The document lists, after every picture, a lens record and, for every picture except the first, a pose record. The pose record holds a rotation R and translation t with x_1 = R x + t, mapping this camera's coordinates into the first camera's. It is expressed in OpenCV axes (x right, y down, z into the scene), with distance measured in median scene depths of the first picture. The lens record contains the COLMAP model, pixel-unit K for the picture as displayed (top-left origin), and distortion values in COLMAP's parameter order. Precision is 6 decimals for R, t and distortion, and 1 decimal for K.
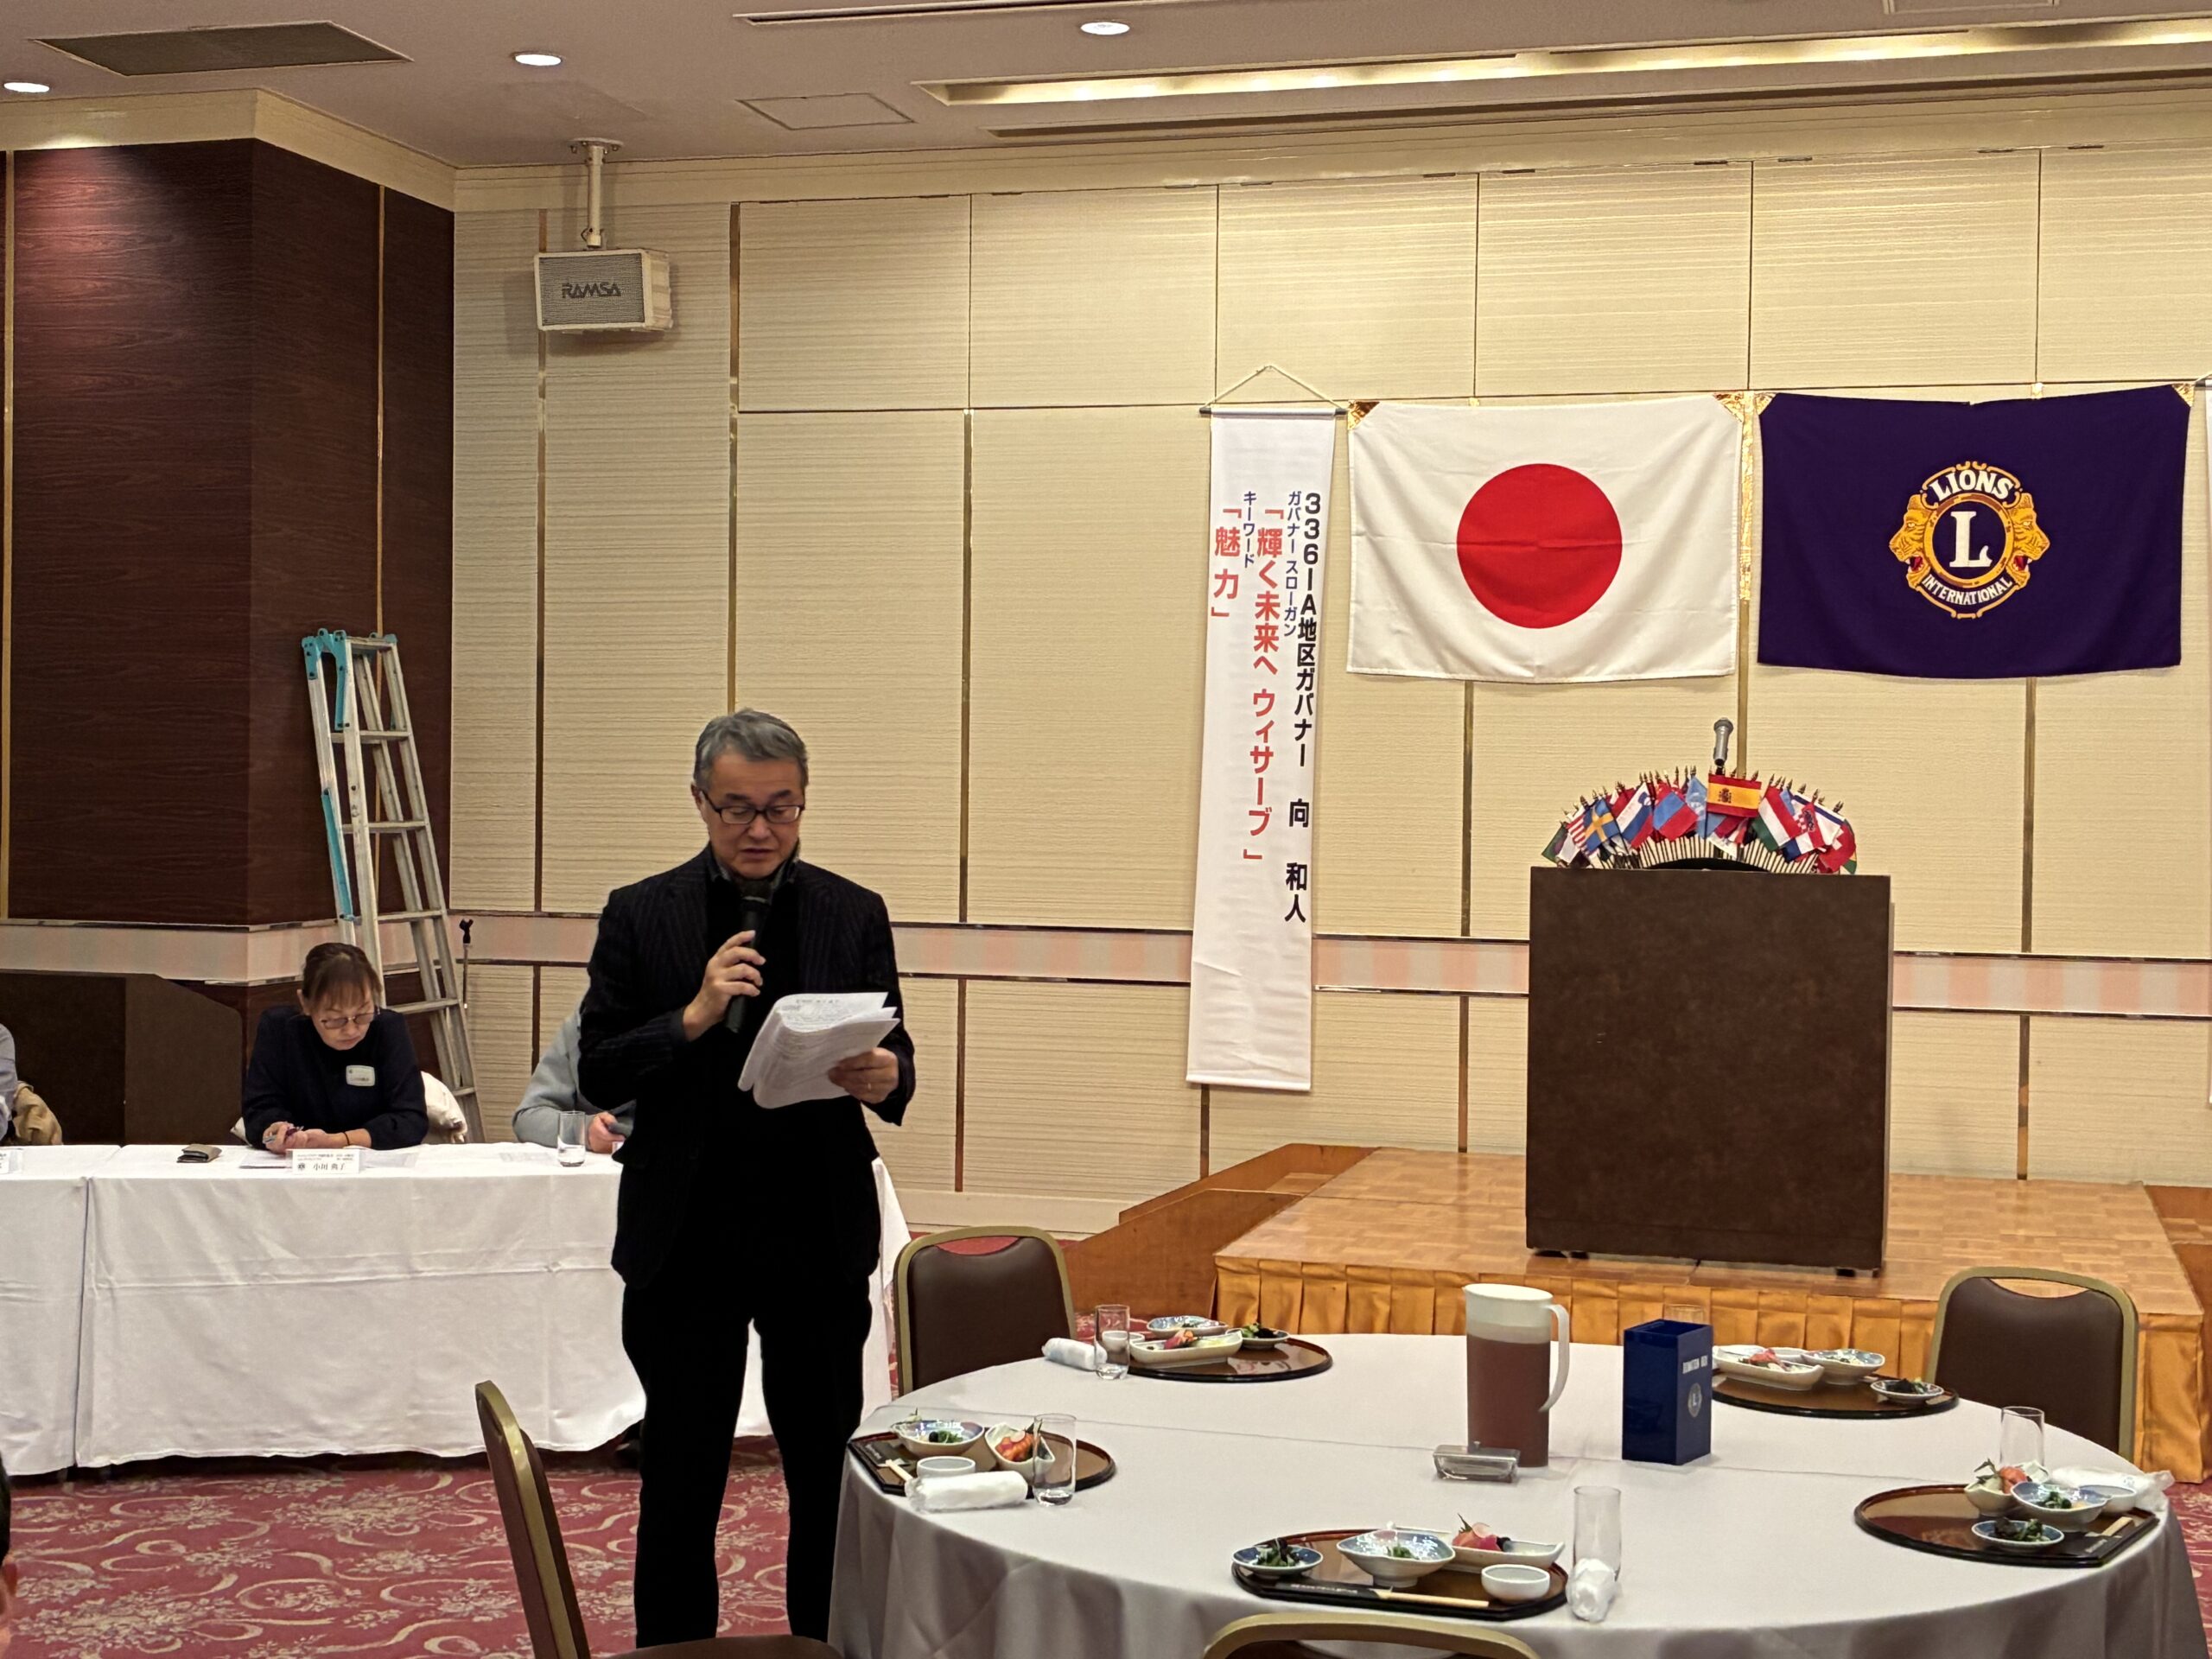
lens RADIAL K [[3043.5, 0, 1106.0], [0, 3043.5, 829.5], [0, 0, 1]] dist [0.237793, -0.984654]
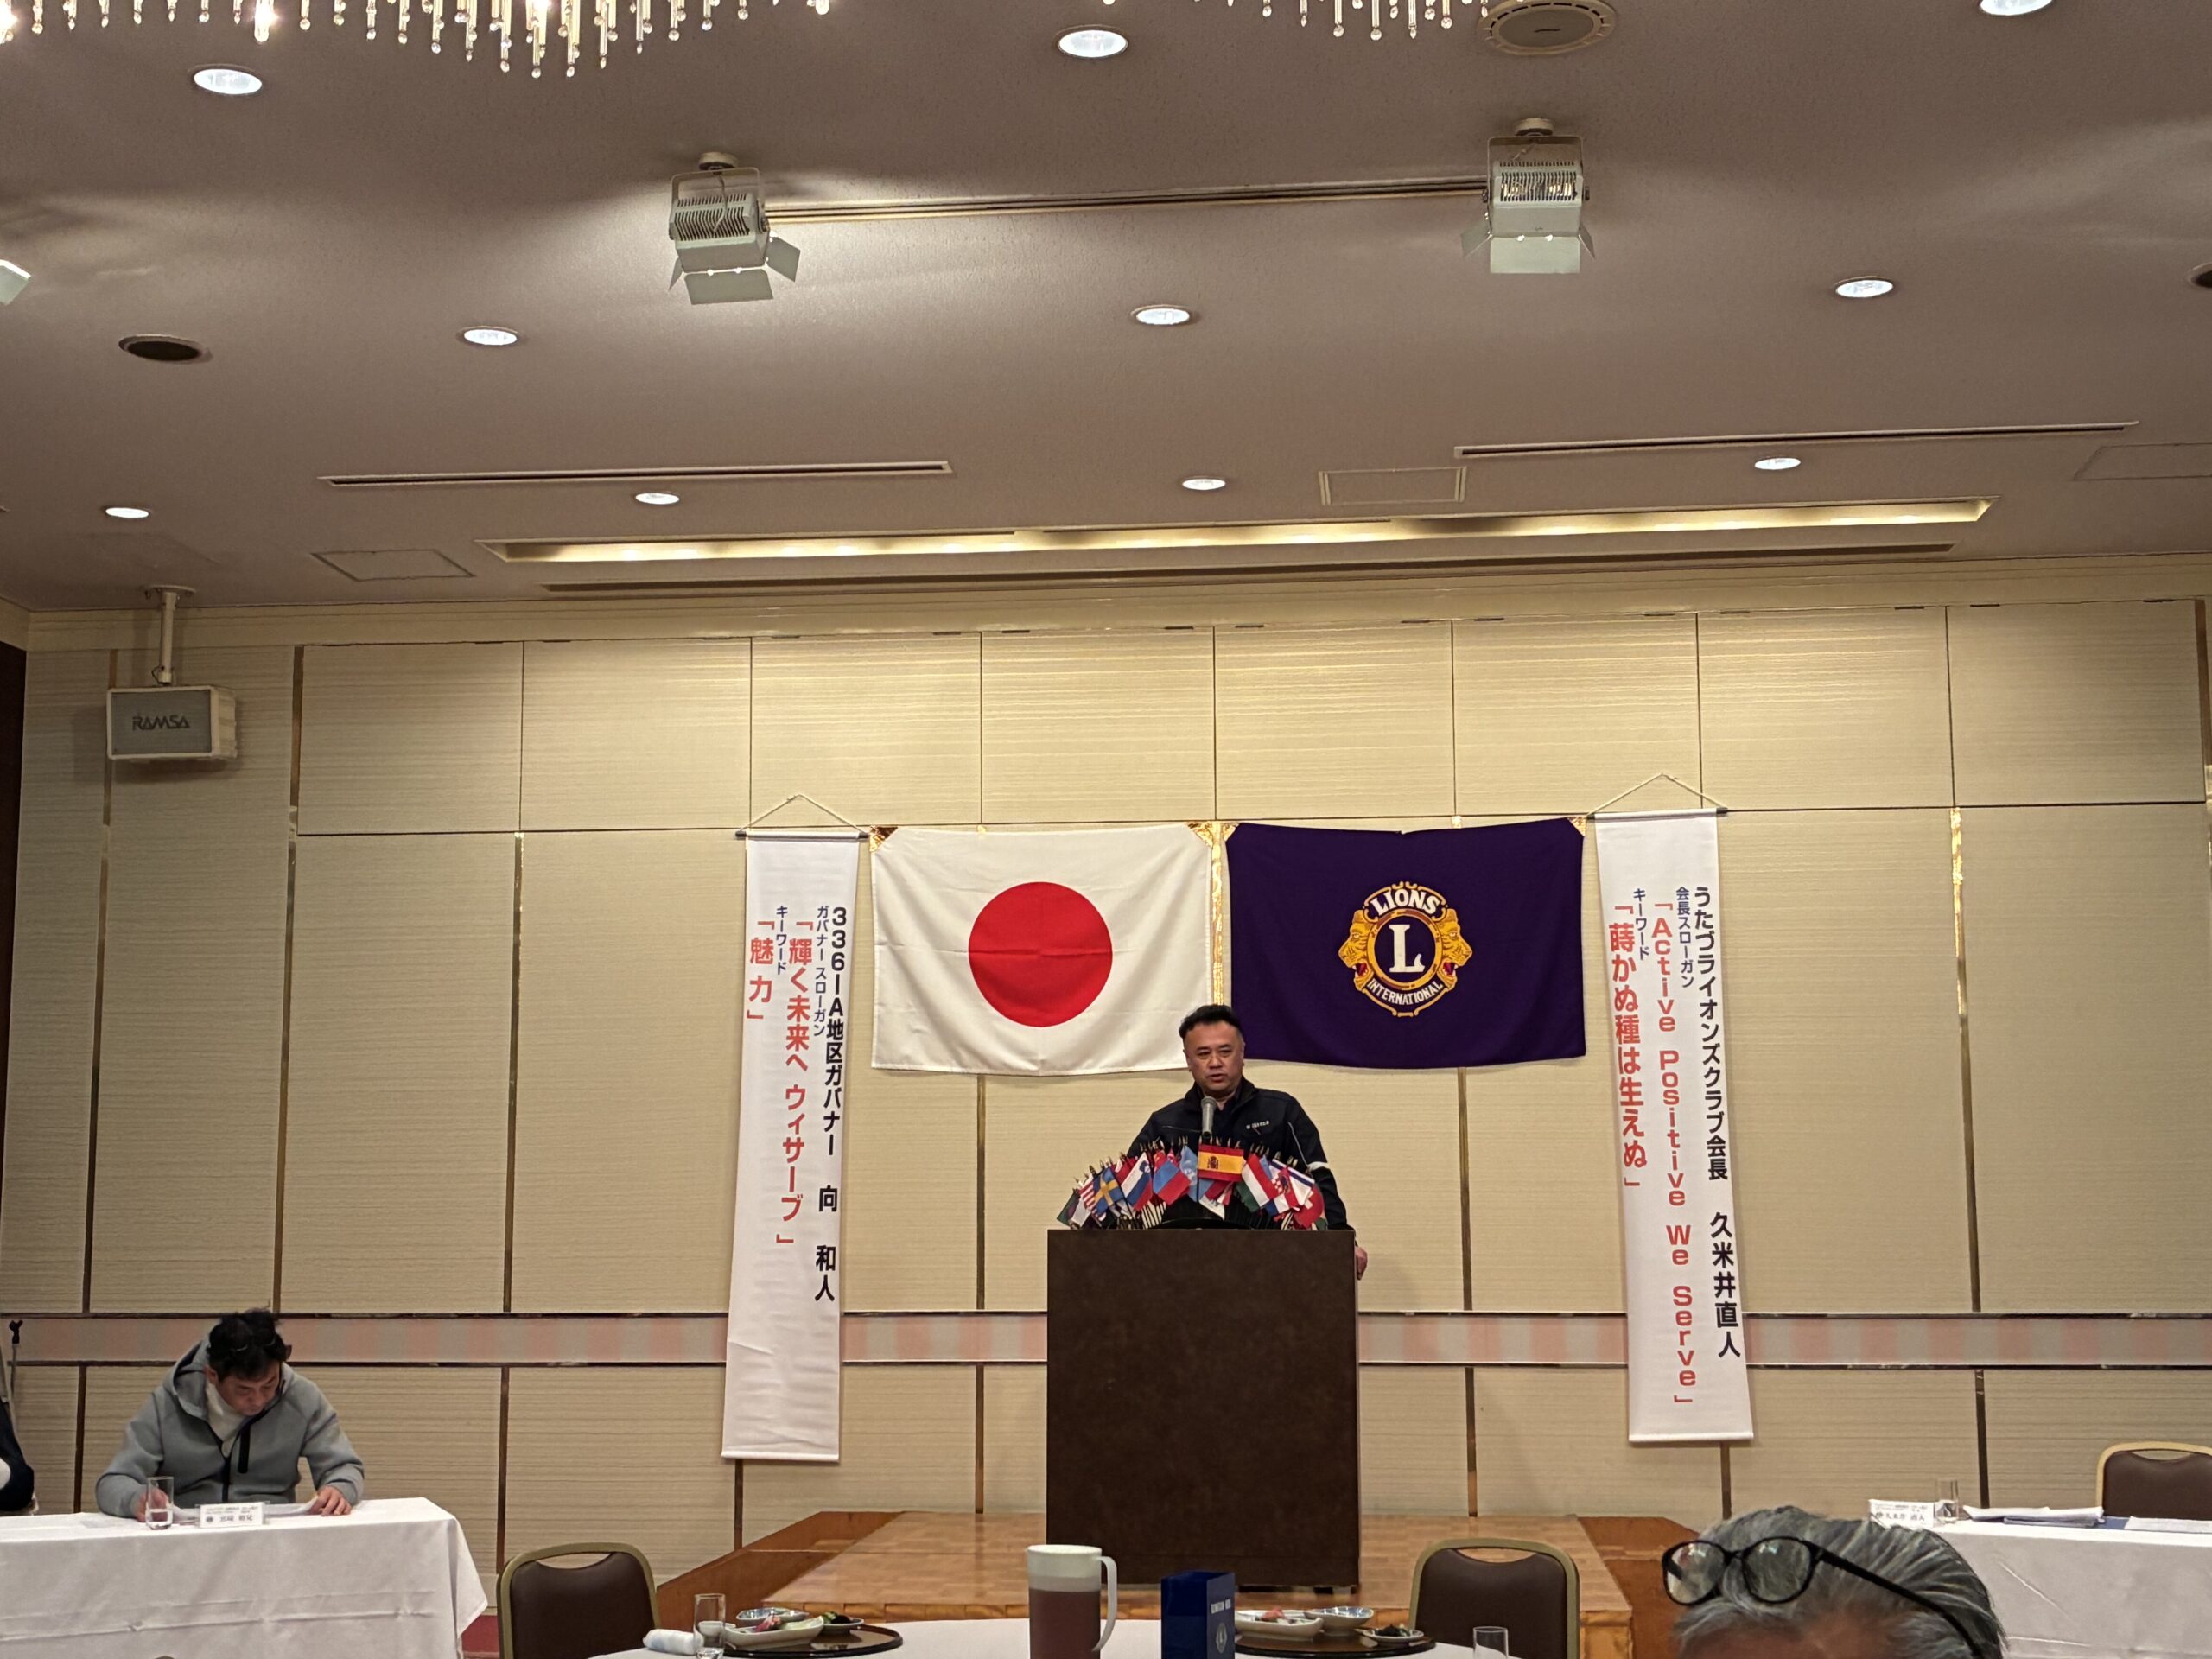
lens RADIAL K [[2890.2, 0, 1106.0], [0, 2890.2, 829.5], [0, 0, 1]] dist [0.268121, -1.317584]
pose [[0.985161, 0.005501, 0.171542, -0.018816], [0.019549, 0.989385, -0.144000, 0.016630], [-0.170513, 0.145217, 0.974596, -0.051915]]
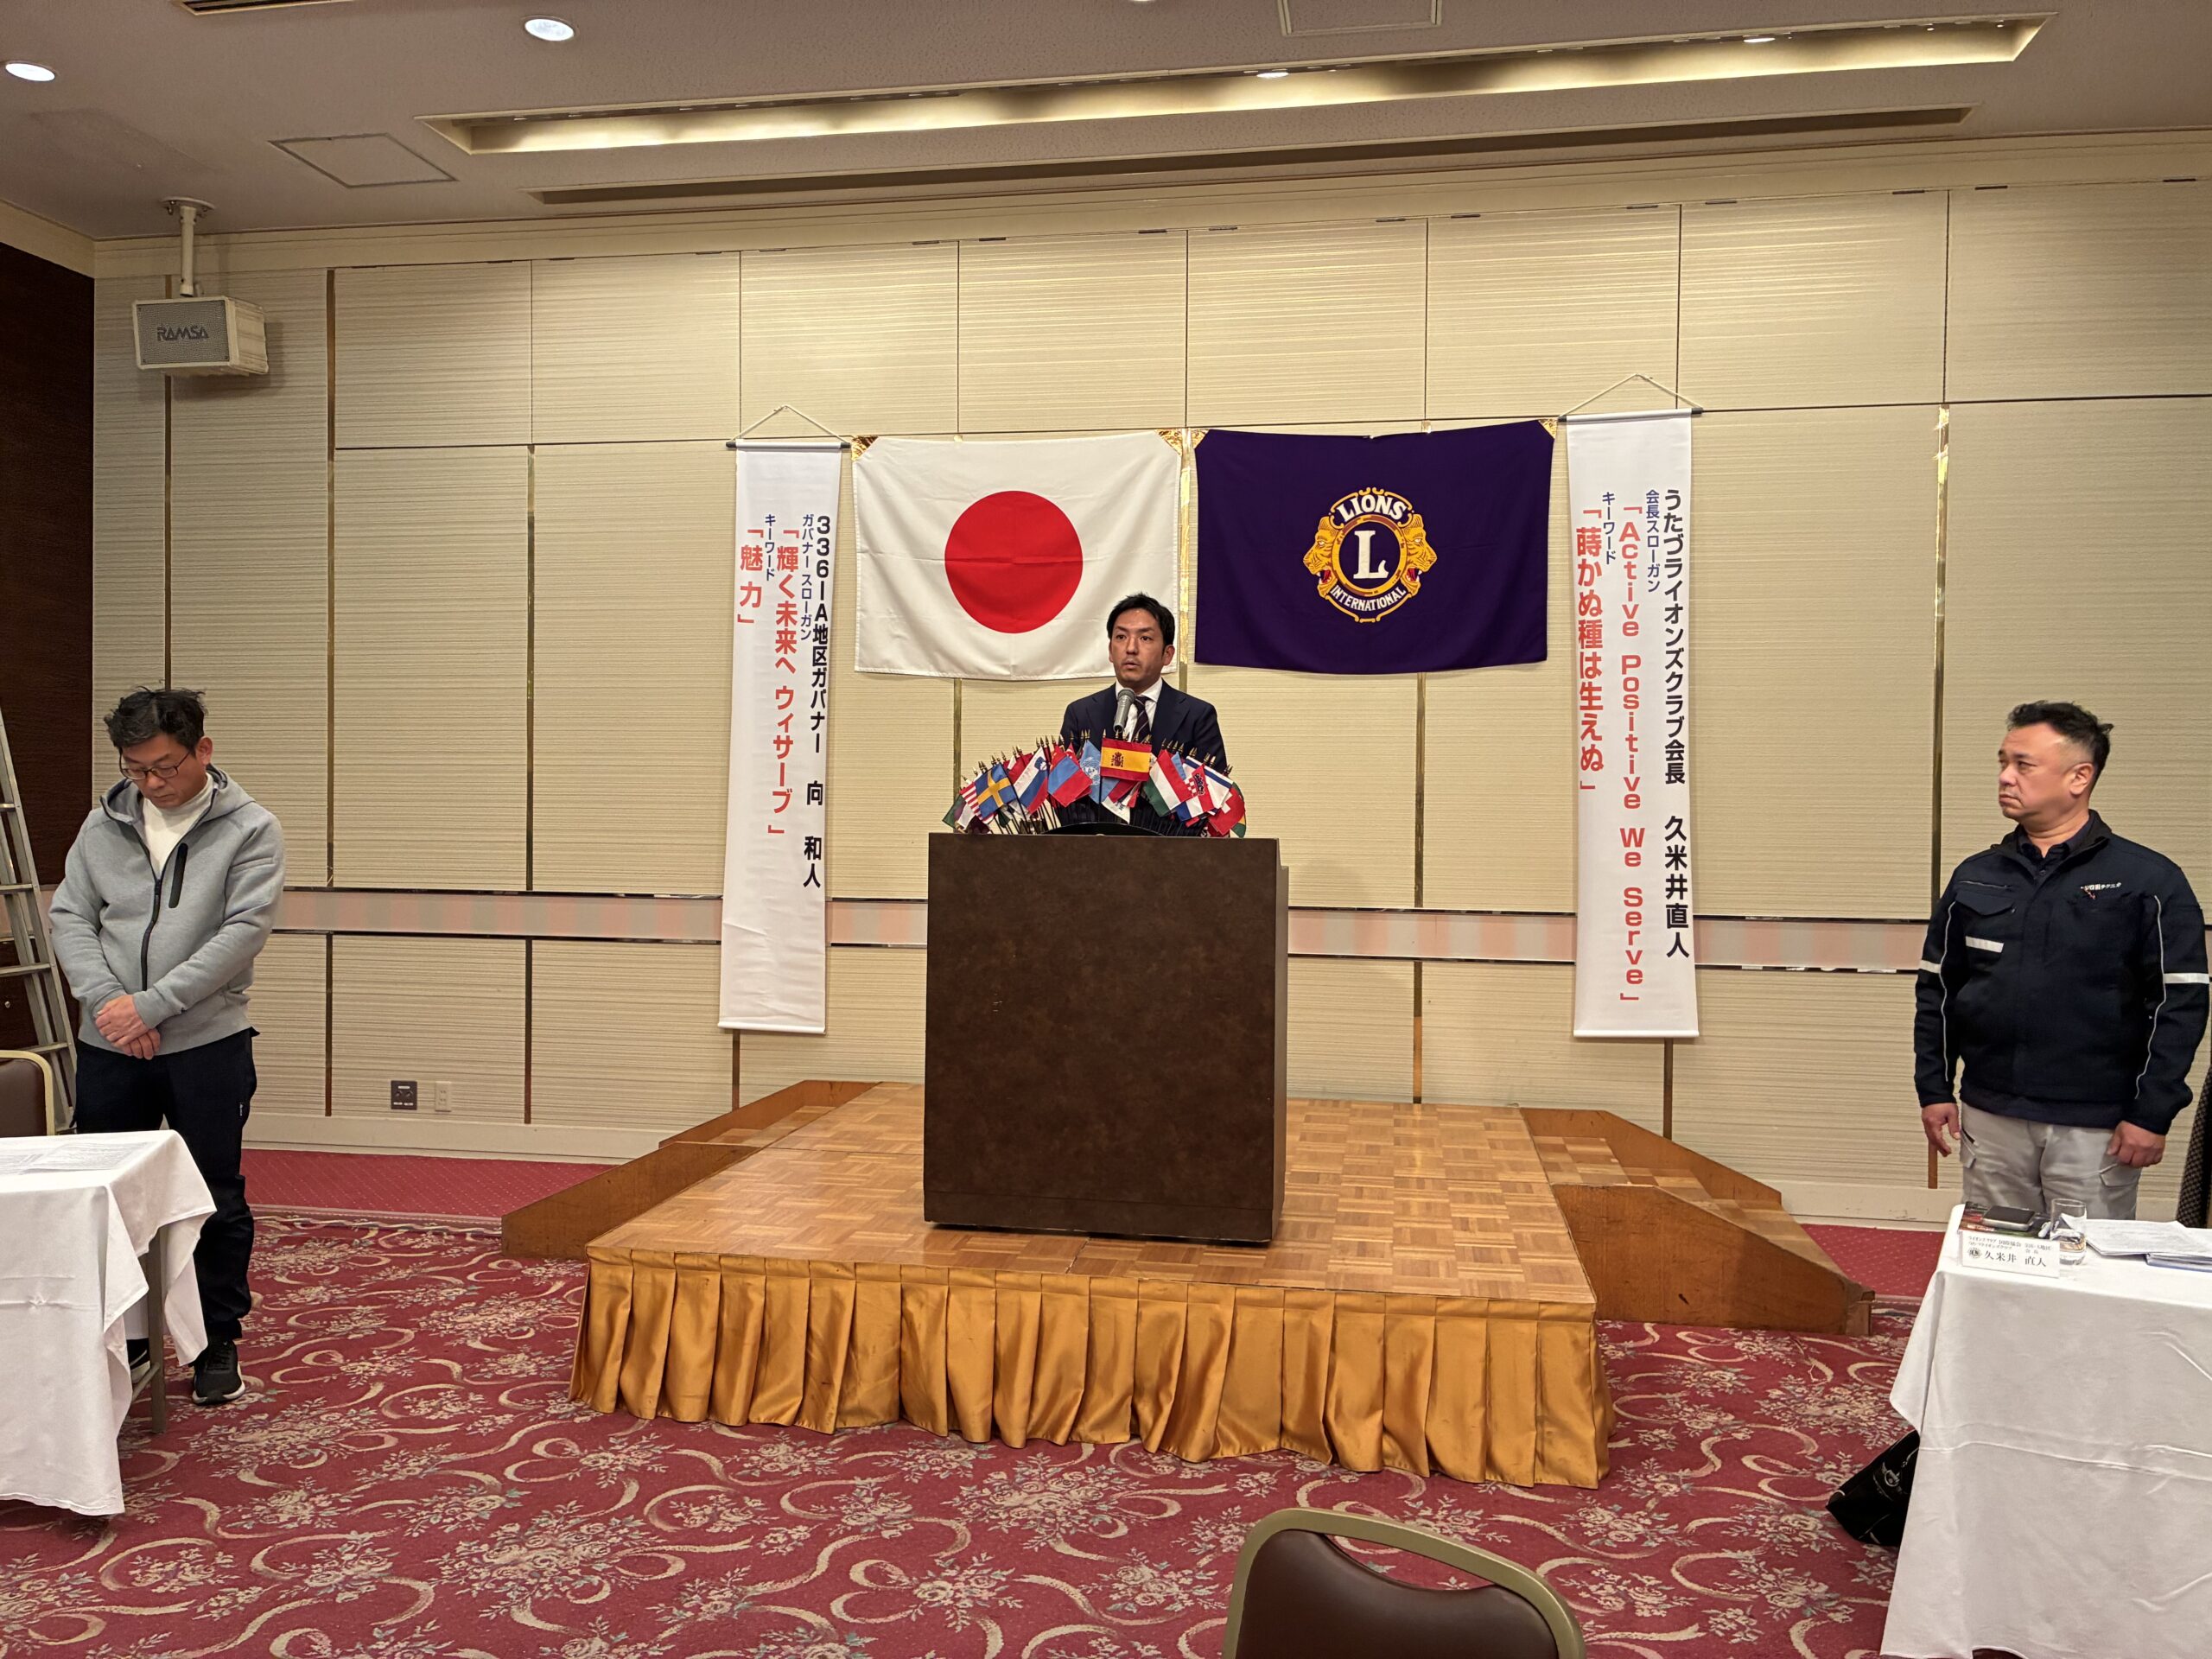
lens RADIAL K [[1742.1, 0, 1106.0], [0, 1742.1, 829.5], [0, 0, 1]] dist [0.066010, -0.125803]
pose [[0.994475, -0.006119, 0.104796, 0.109897], [0.005935, 0.999980, 0.002068, 0.008161], [-0.104807, -0.001435, 0.994492, 0.350058]]
